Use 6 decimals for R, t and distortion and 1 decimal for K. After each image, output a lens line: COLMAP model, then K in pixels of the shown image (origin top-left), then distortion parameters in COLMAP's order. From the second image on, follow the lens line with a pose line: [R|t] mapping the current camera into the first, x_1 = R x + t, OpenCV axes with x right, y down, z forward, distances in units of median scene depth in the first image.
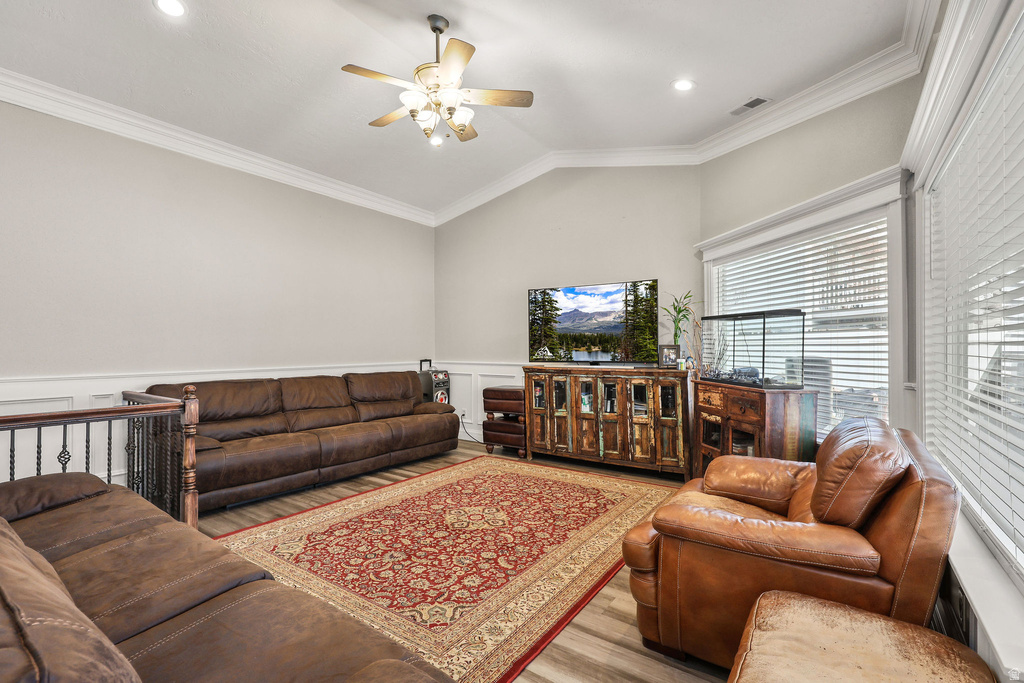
lens RADIAL K [[470.1, 0, 513.3], [0, 470.1, 341.2], [0, 0, 1]] dist [0.004432, -0.001167]
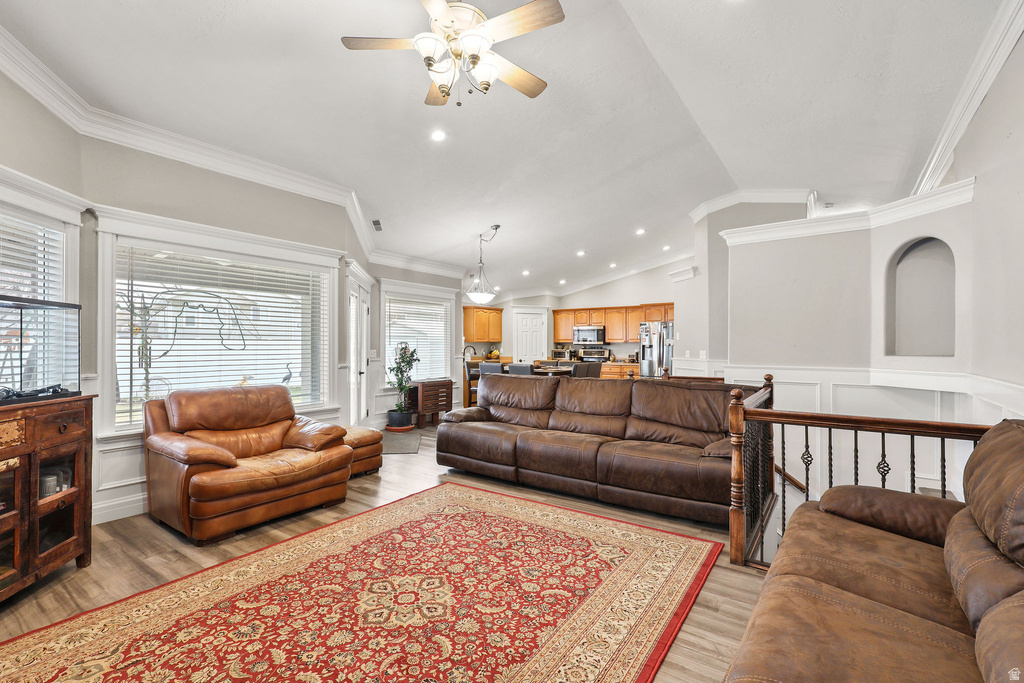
lens RADIAL K [[470.1, 0, 506.9], [0, 470.1, 342.6], [0, 0, 1]] dist [0.004432, -0.001167]
pose [[-0.999955, 0.000898, 0.009472, -0.272473], [0.000733, 0.999847, -0.017462, 0.023060], [-0.009486, -0.017454, -0.999803, 1.989291]]
